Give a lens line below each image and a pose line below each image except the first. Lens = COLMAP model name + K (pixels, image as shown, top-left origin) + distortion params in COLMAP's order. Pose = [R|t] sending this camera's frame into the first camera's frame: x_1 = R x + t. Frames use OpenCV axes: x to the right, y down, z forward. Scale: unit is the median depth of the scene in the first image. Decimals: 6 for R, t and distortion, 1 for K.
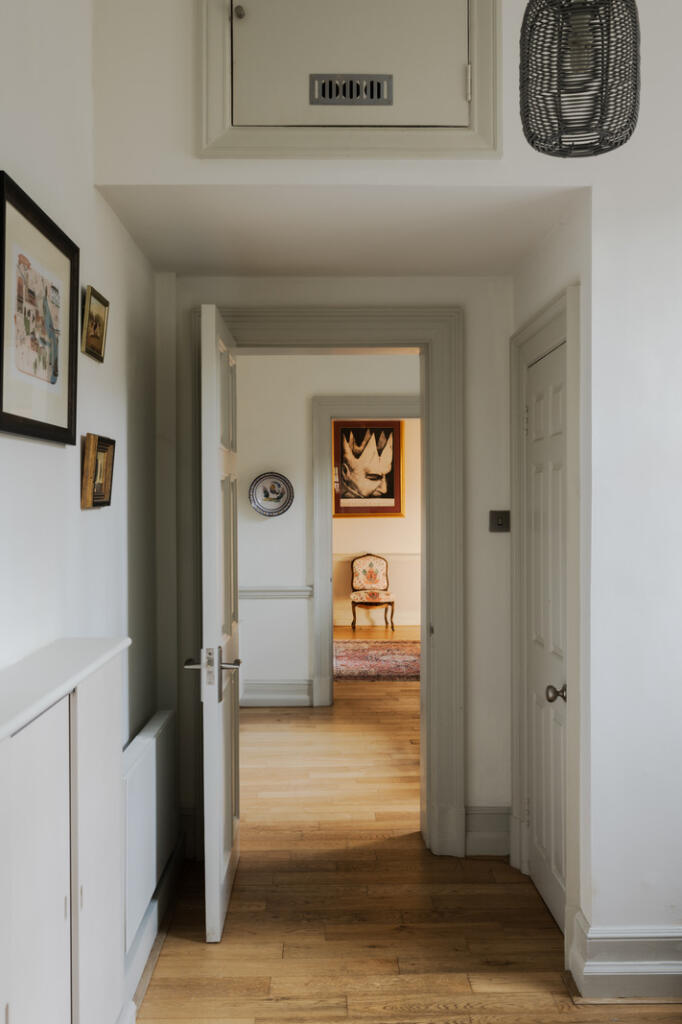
lens RADIAL K [[1014.4, 0, 340.3], [0, 1014.4, 509.9], [0, 0, 1]] dist [0.005835, 0.000000]
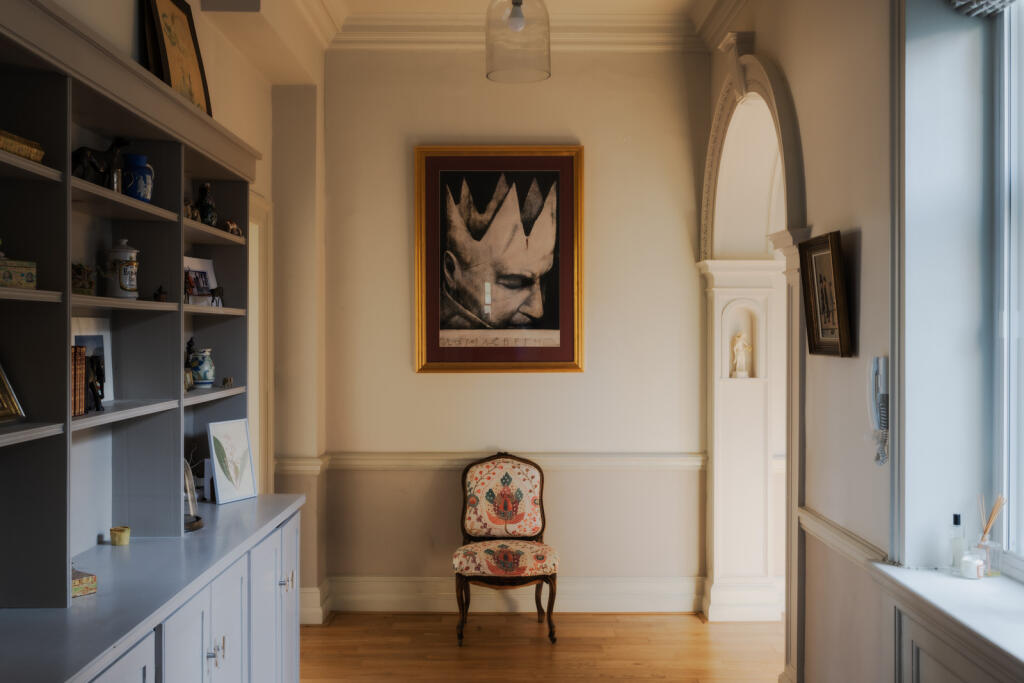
lens RADIAL K [[1014.4, 0, 513.6], [0, 1014.4, 341.3], [0, 0, 1]] dist [0.005835, 0.000000]
pose [[0.999973, 0.004724, -0.005715, 0.035590], [-0.004728, 0.999989, -0.000741, -0.005515], [0.005712, 0.000768, 0.999983, 0.552722]]
